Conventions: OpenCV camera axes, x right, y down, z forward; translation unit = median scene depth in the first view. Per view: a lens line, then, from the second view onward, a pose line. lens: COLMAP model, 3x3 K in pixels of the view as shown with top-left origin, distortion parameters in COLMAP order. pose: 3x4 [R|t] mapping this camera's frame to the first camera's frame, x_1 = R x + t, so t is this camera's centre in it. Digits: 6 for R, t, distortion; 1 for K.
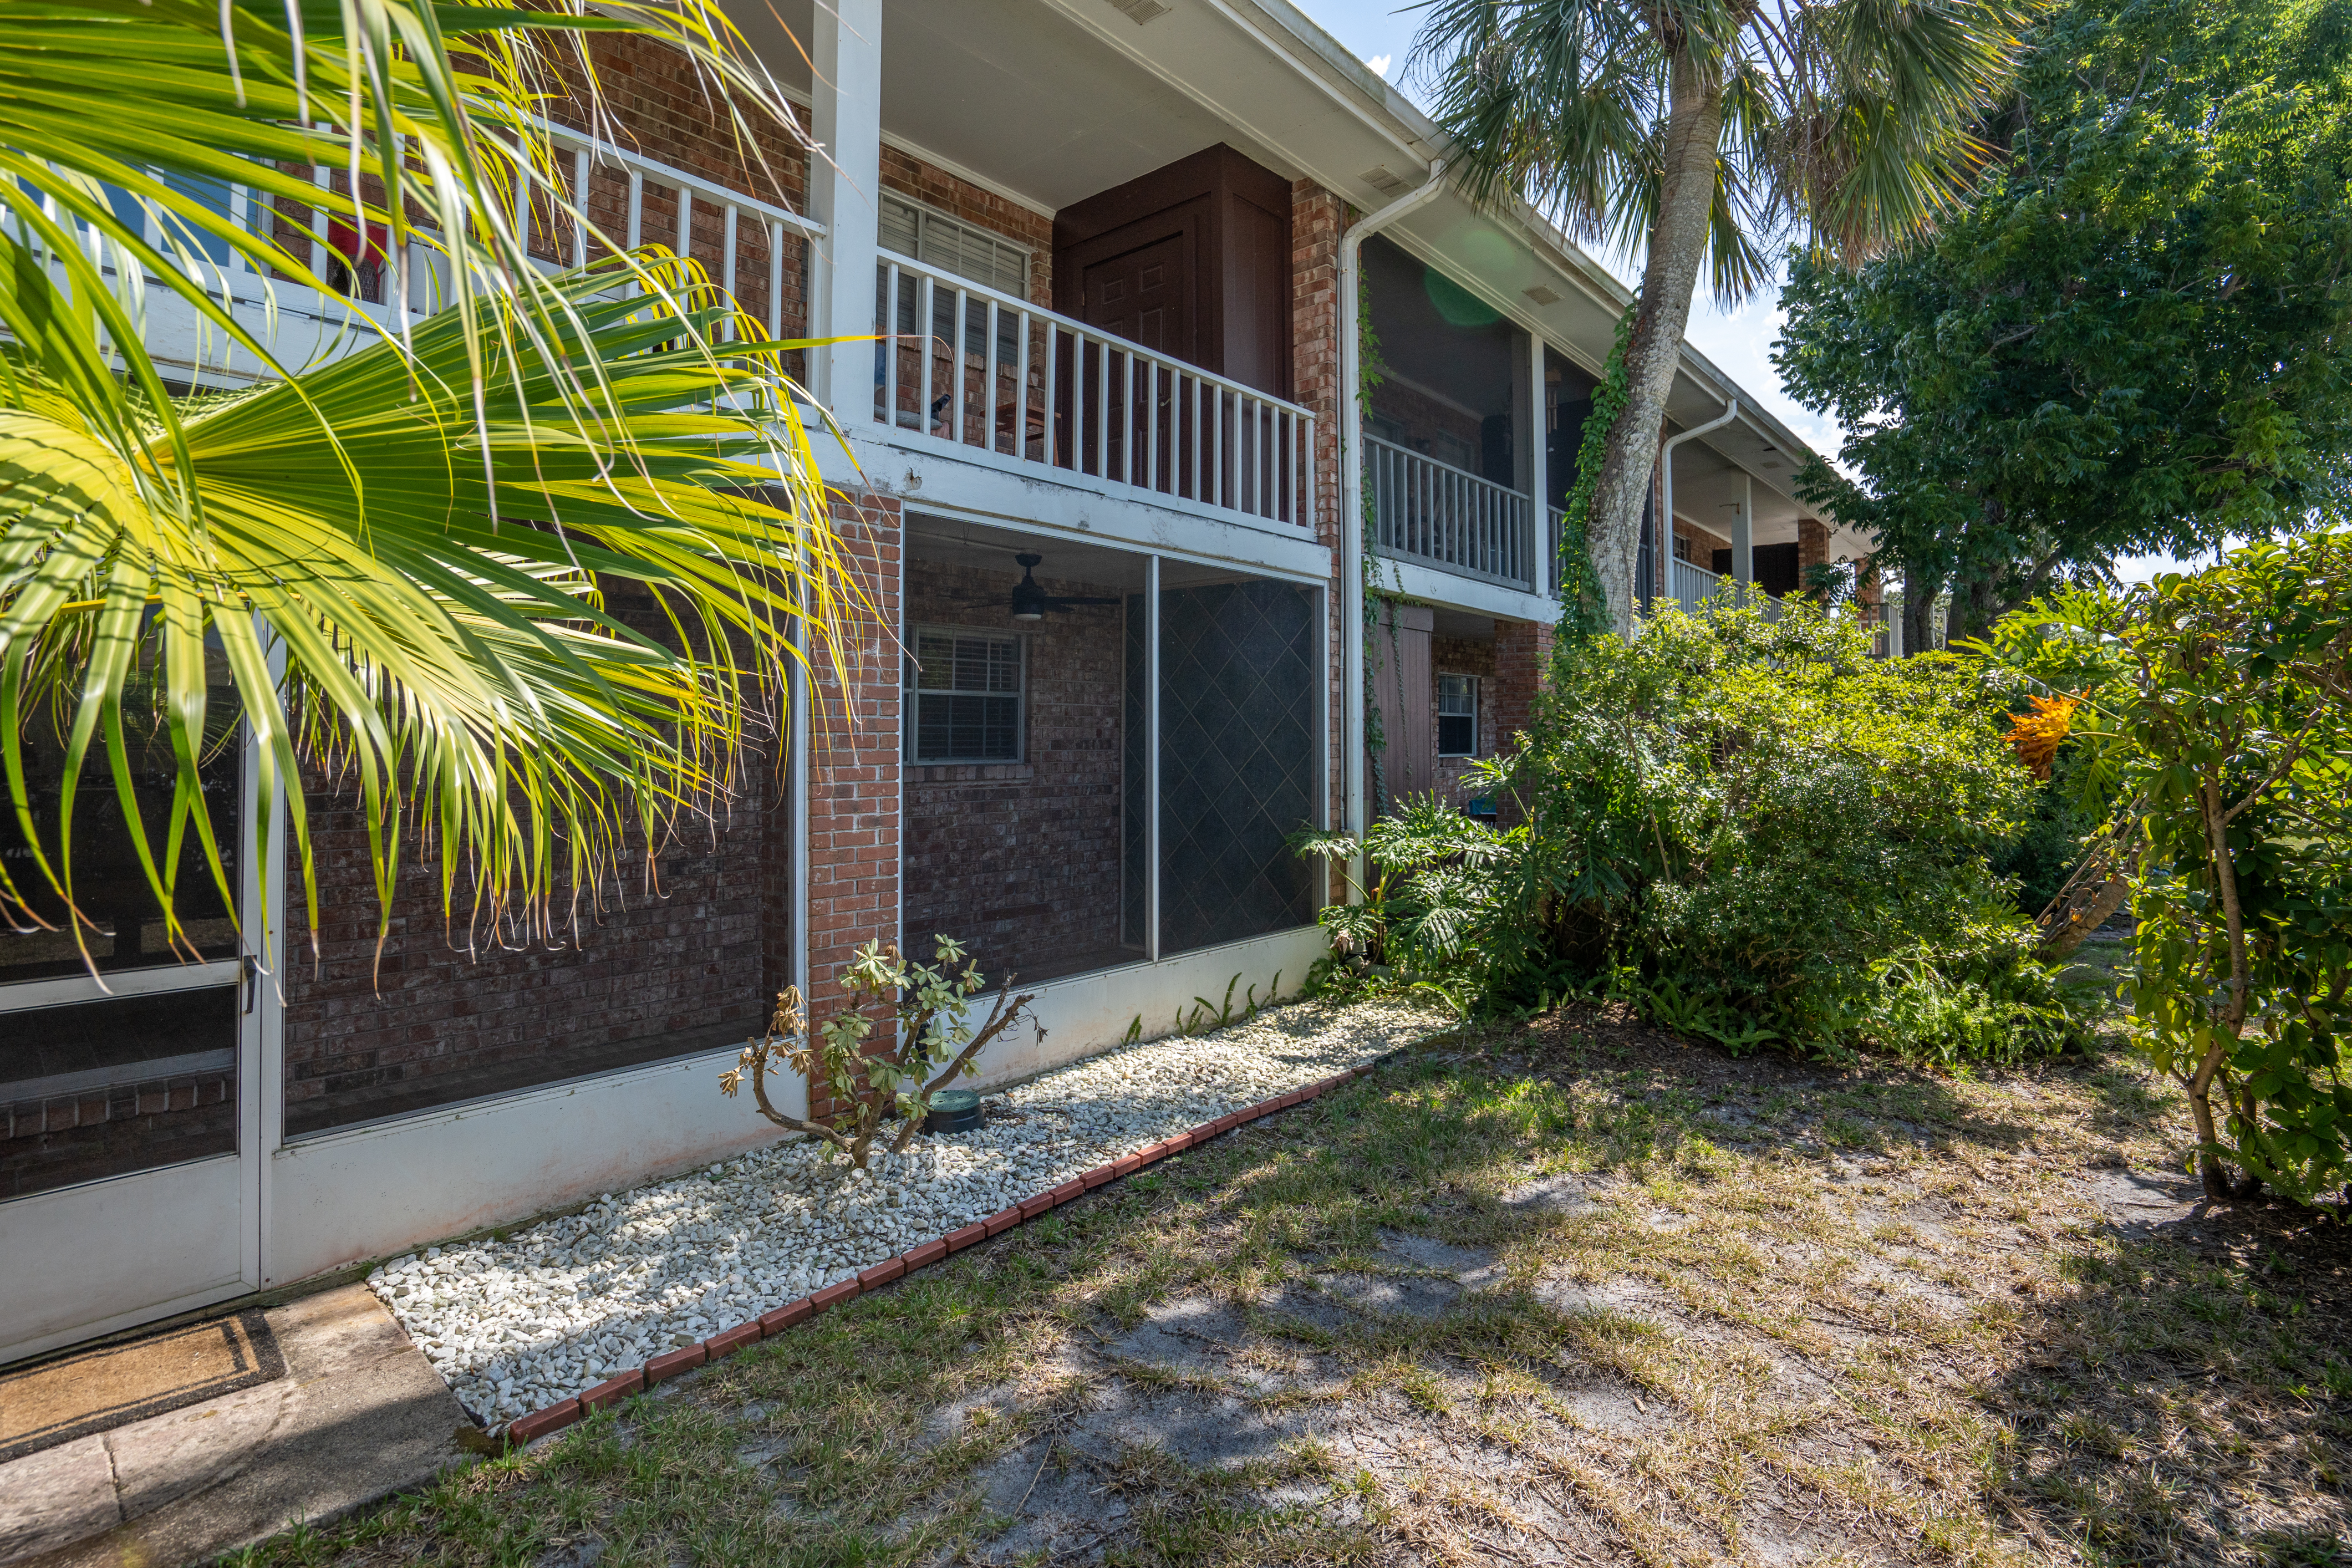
lens RADIAL K [[1123.7, 0, 1179.2], [0, 1123.7, 722.1], [0, 0, 1]] dist [-0.000114, 0.000088]
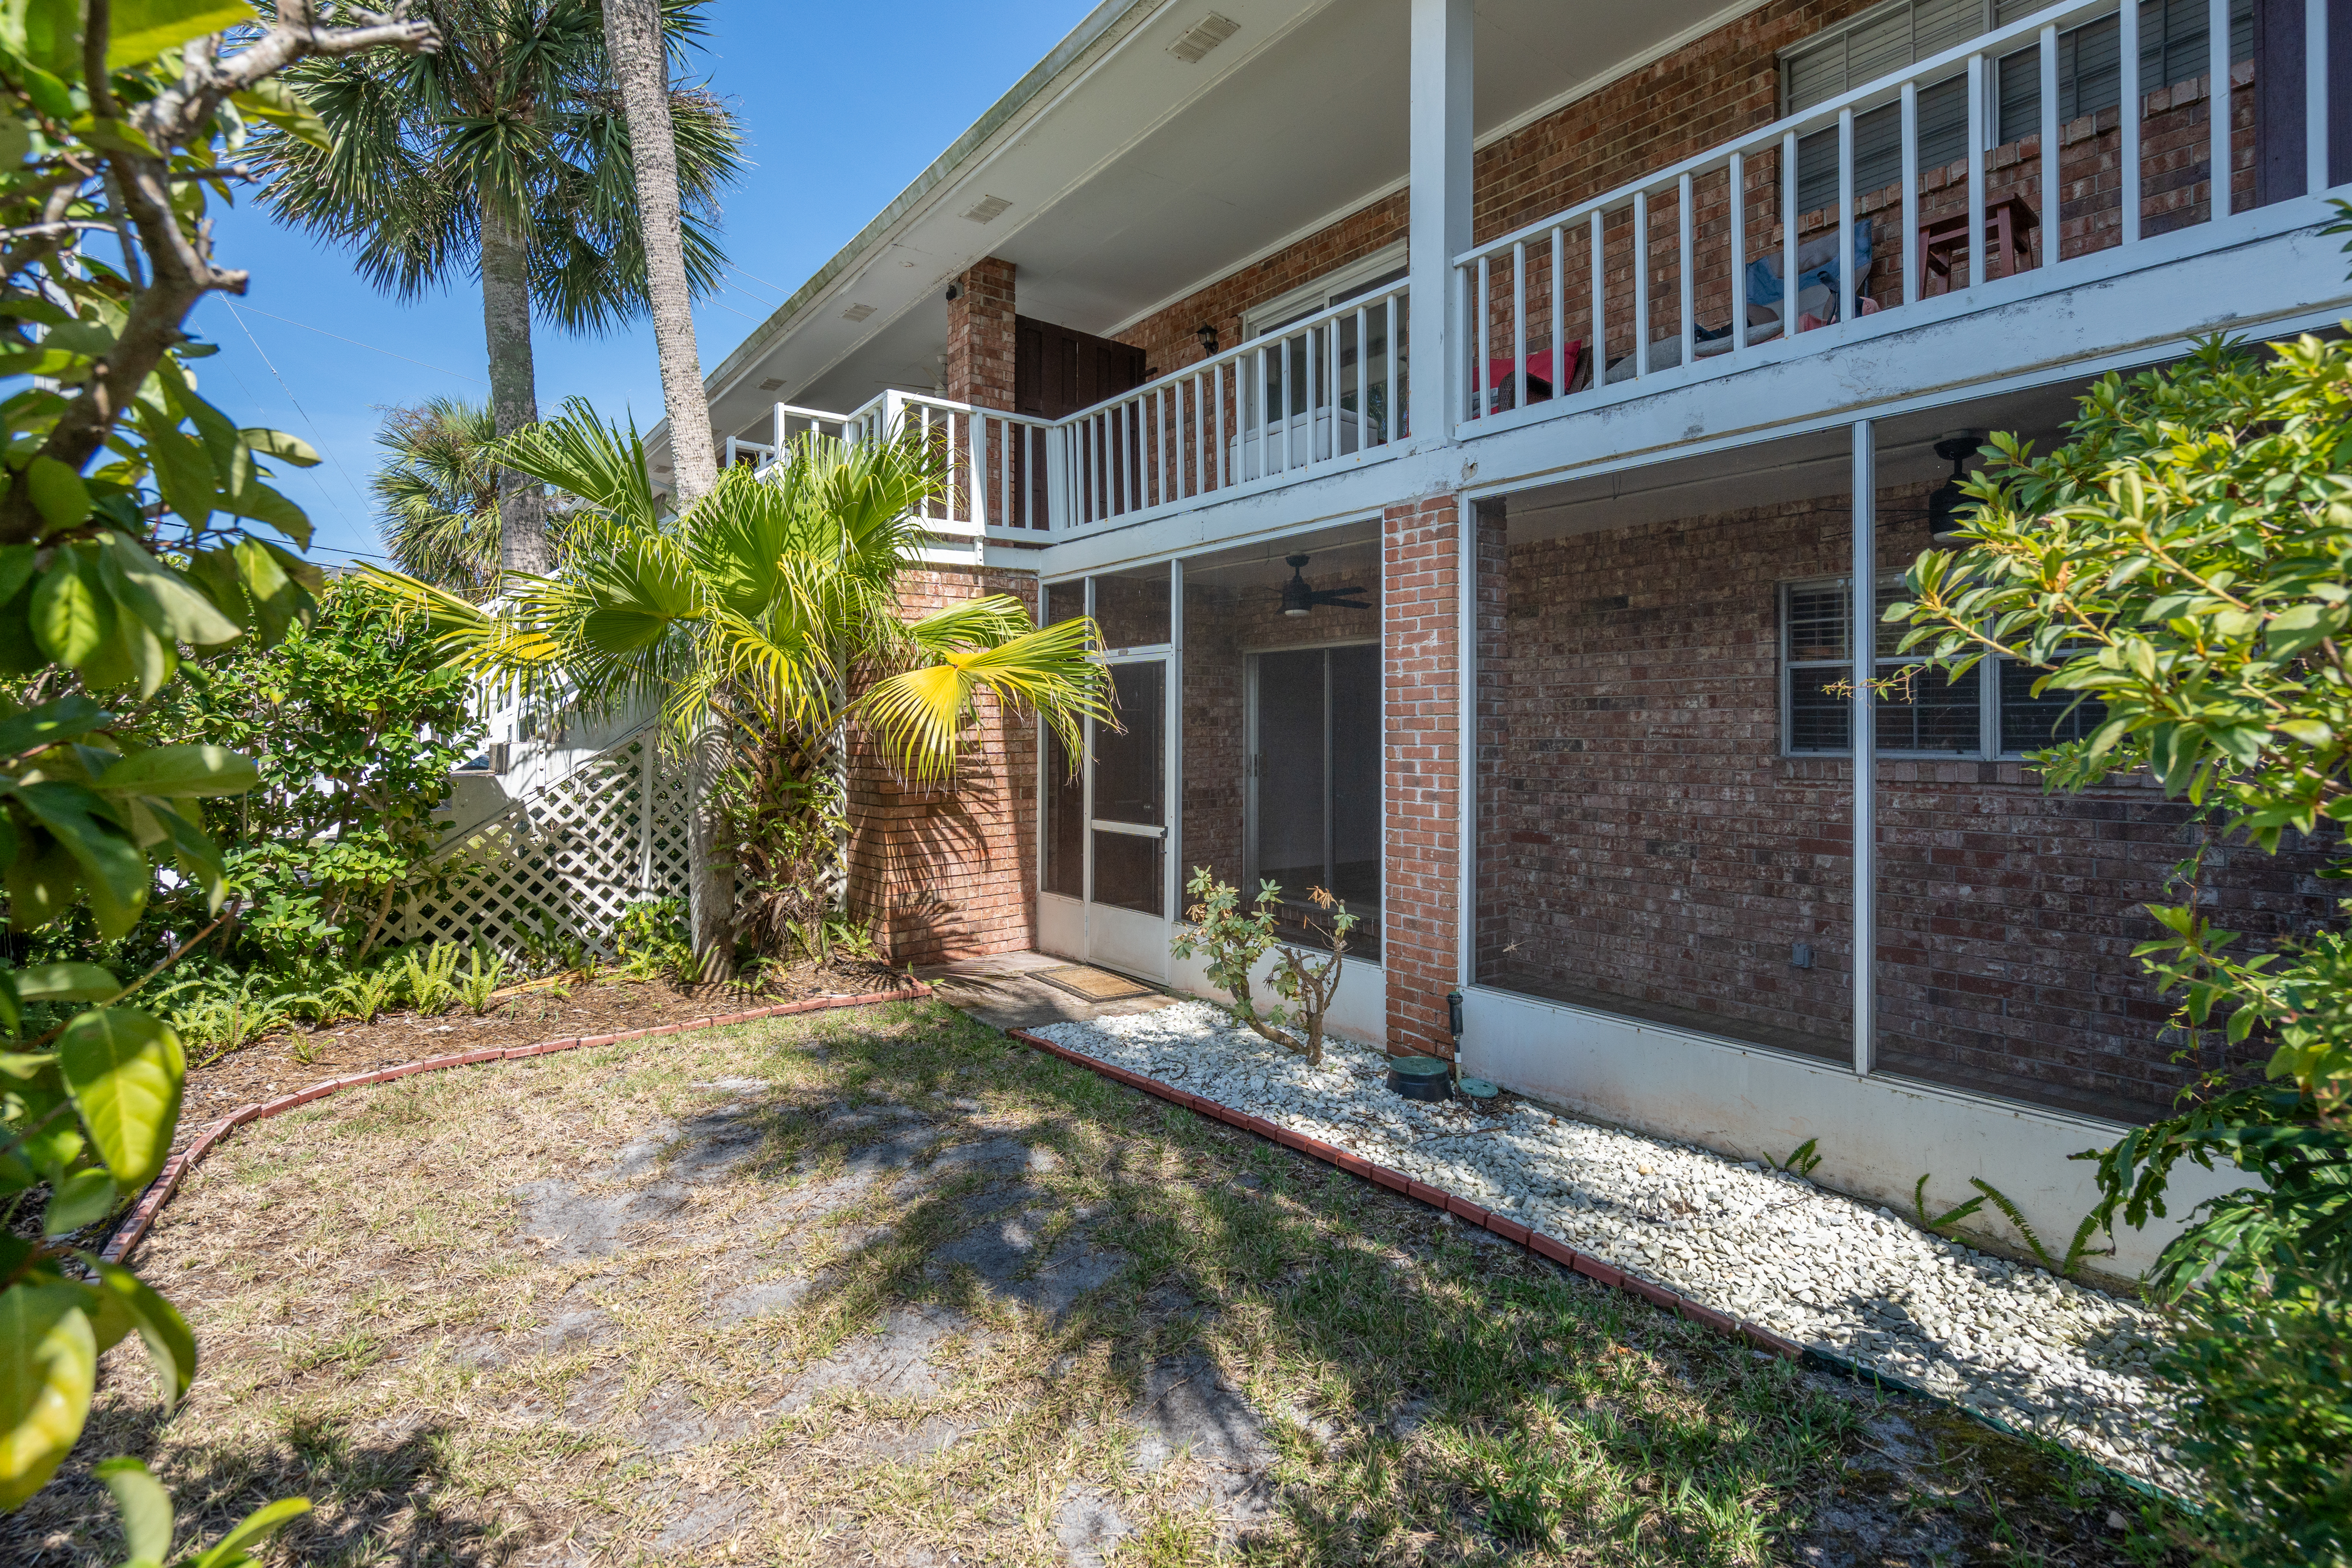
lens RADIAL K [[1123.7, 0, 1179.2], [0, 1123.7, 722.1], [0, 0, 1]] dist [-0.000114, 0.000088]
pose [[-0.192023, -0.006349, -0.981370, 0.805715], [0.018151, 0.999785, -0.010020, 0.021239], [0.981223, -0.019737, -0.191867, 0.913107]]
